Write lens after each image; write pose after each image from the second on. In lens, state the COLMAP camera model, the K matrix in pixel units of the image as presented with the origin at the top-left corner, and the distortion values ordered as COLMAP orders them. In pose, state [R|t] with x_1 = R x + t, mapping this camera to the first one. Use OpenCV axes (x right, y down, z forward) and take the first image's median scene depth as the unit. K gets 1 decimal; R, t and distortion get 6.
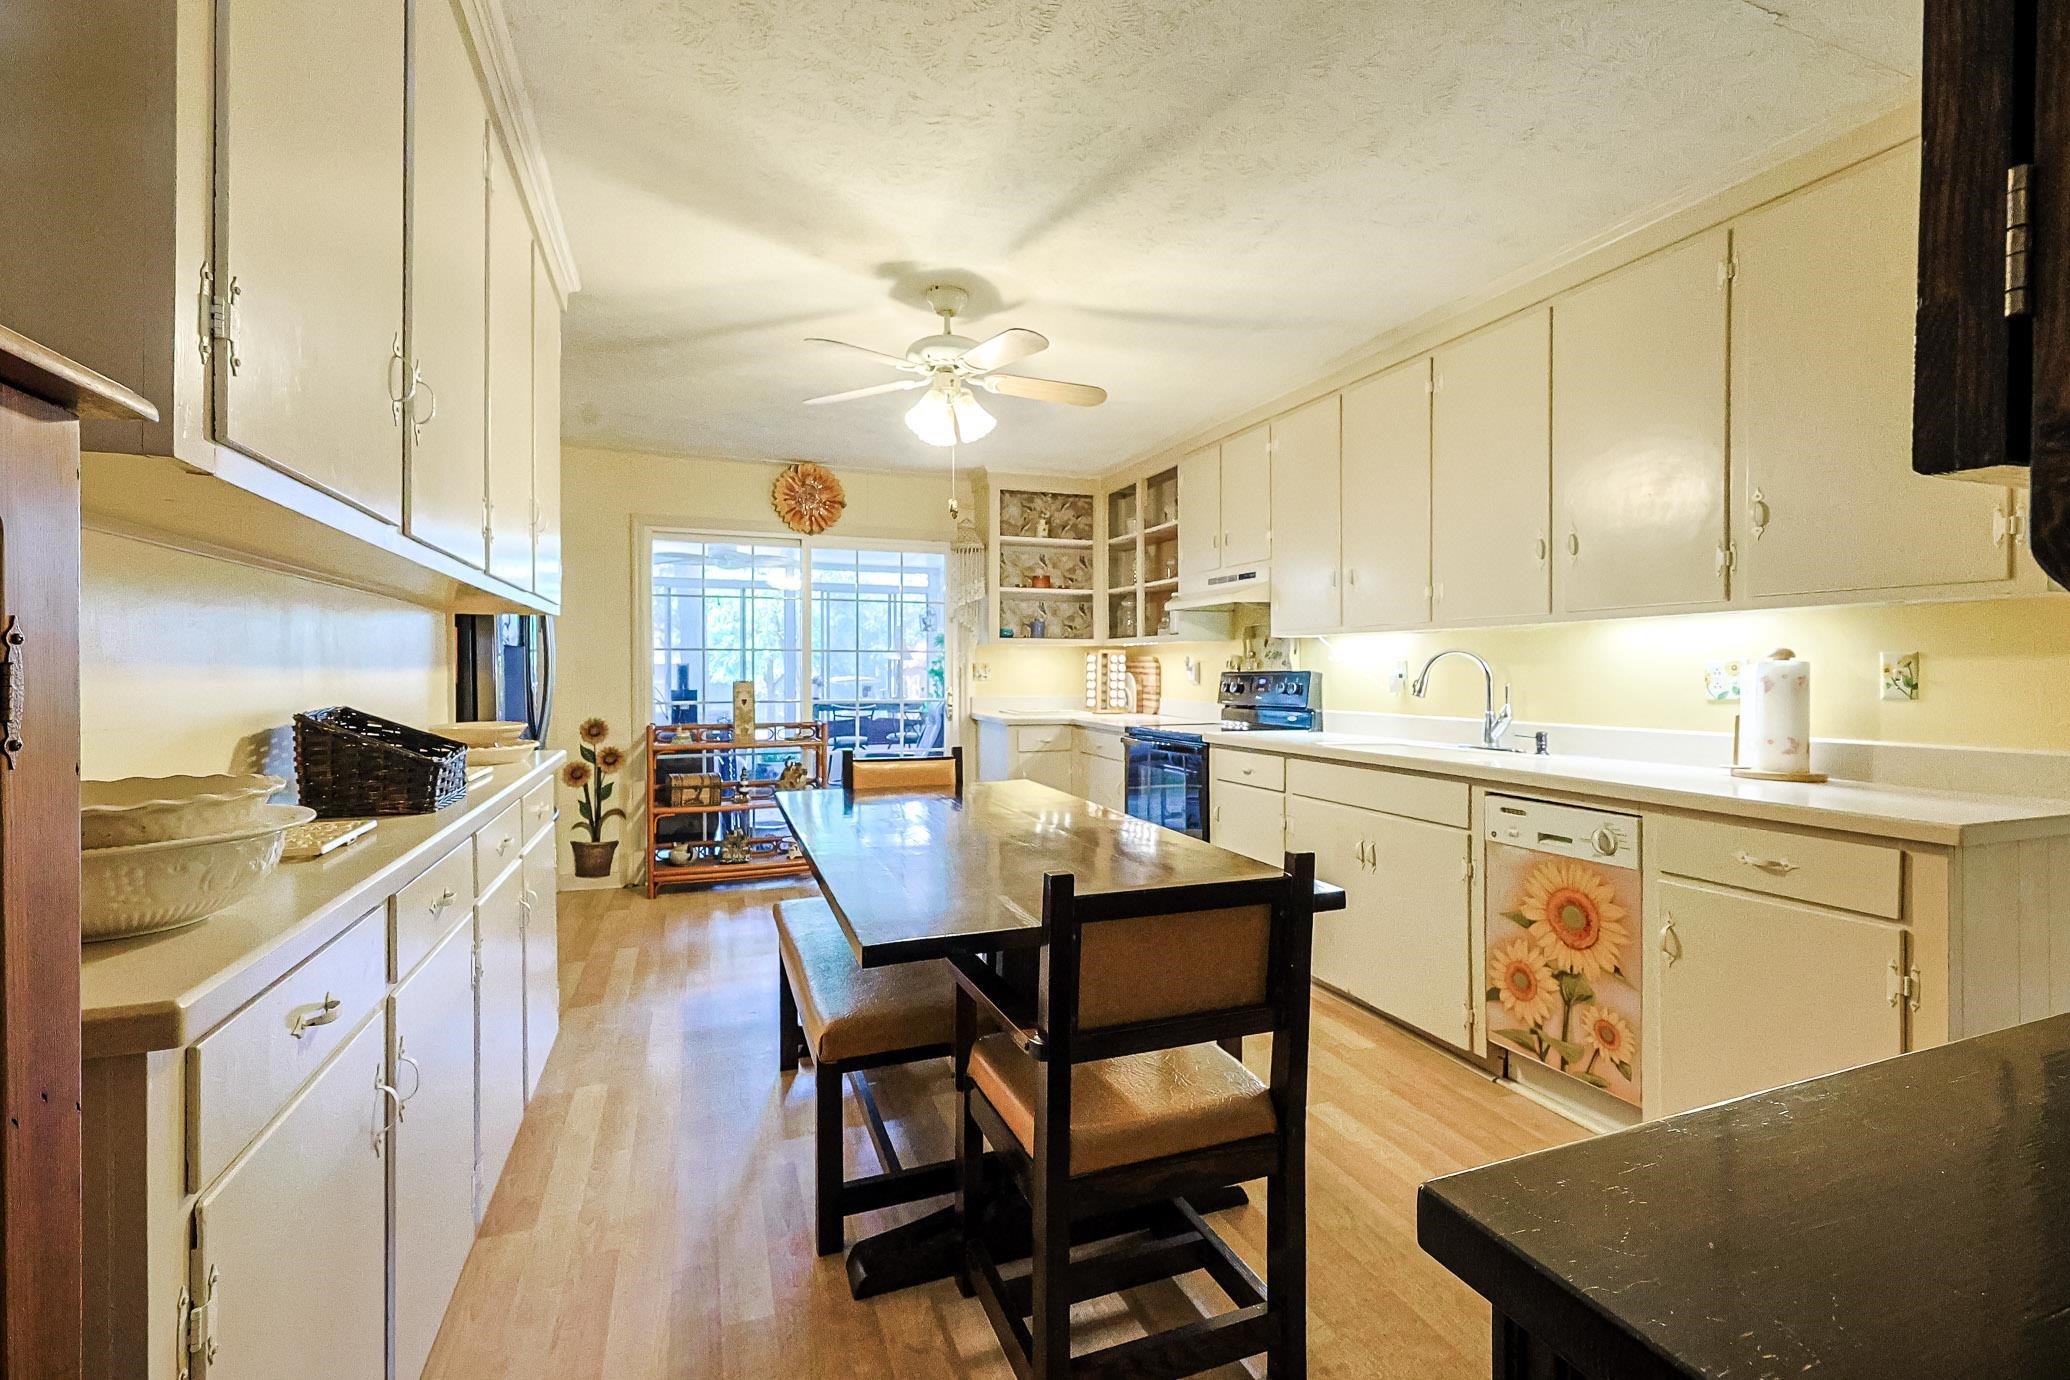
lens RADIAL K [[868.1, 0, 1036.1], [0, 868.1, 680.3], [0, 0, 1]] dist [0.000113, -0.000082]
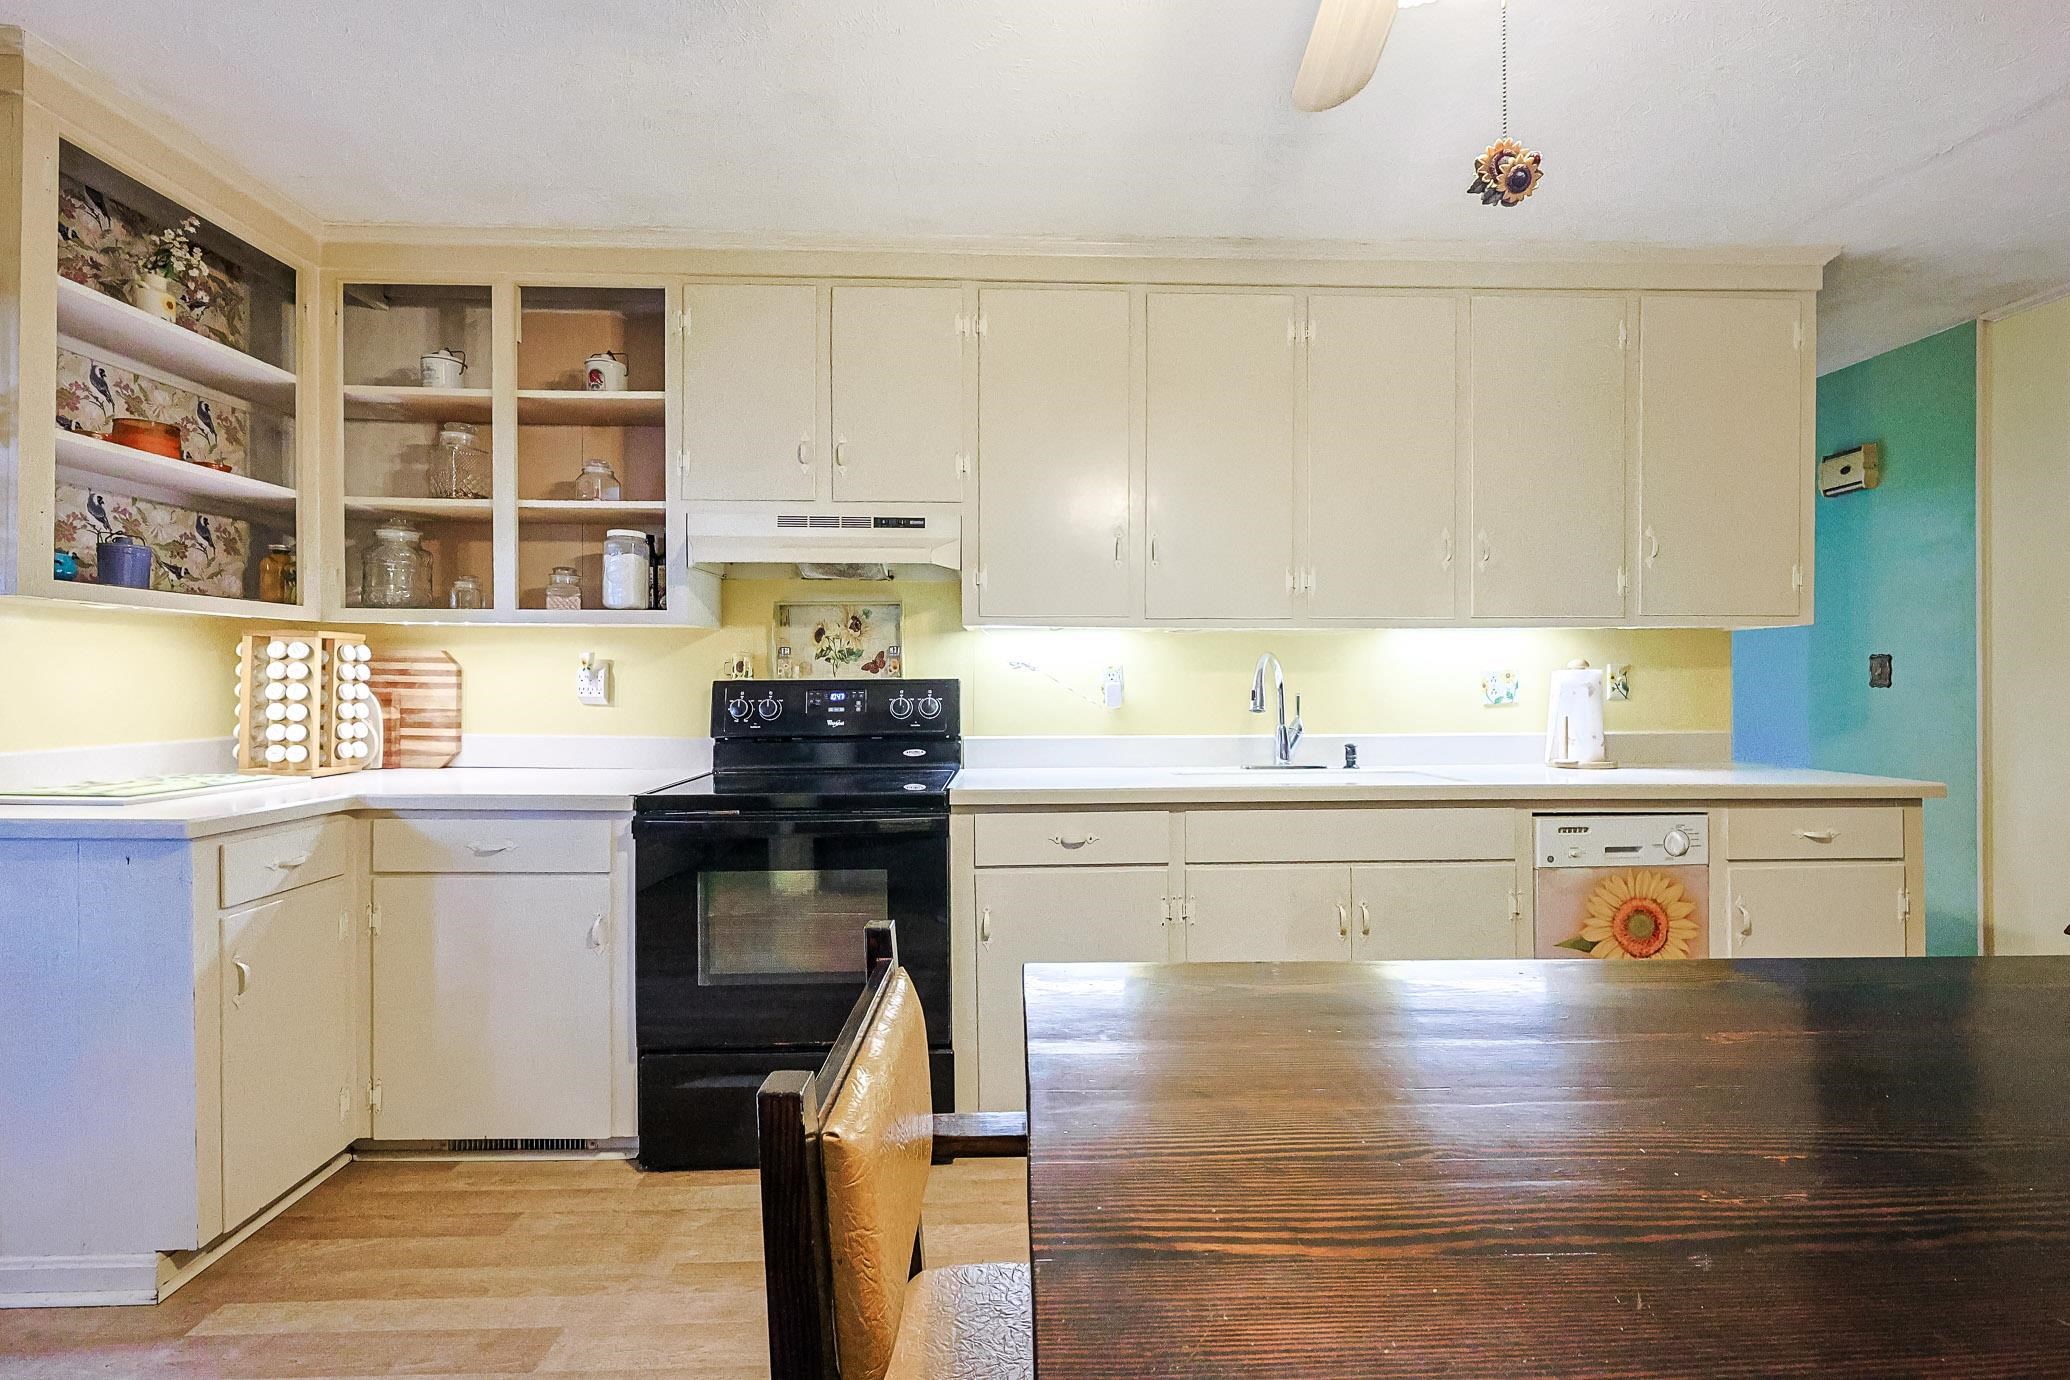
lens RADIAL K [[847.1, 0, 1035.0], [0, 847.1, 690.0], [0, 0, 1]] dist [0.002470, 0.000158]
pose [[0.338408, -0.011363, 0.940931, -0.263466], [0.011264, 0.999904, 0.008024, -0.006334], [-0.940932, 0.007883, 0.338504, 0.660621]]
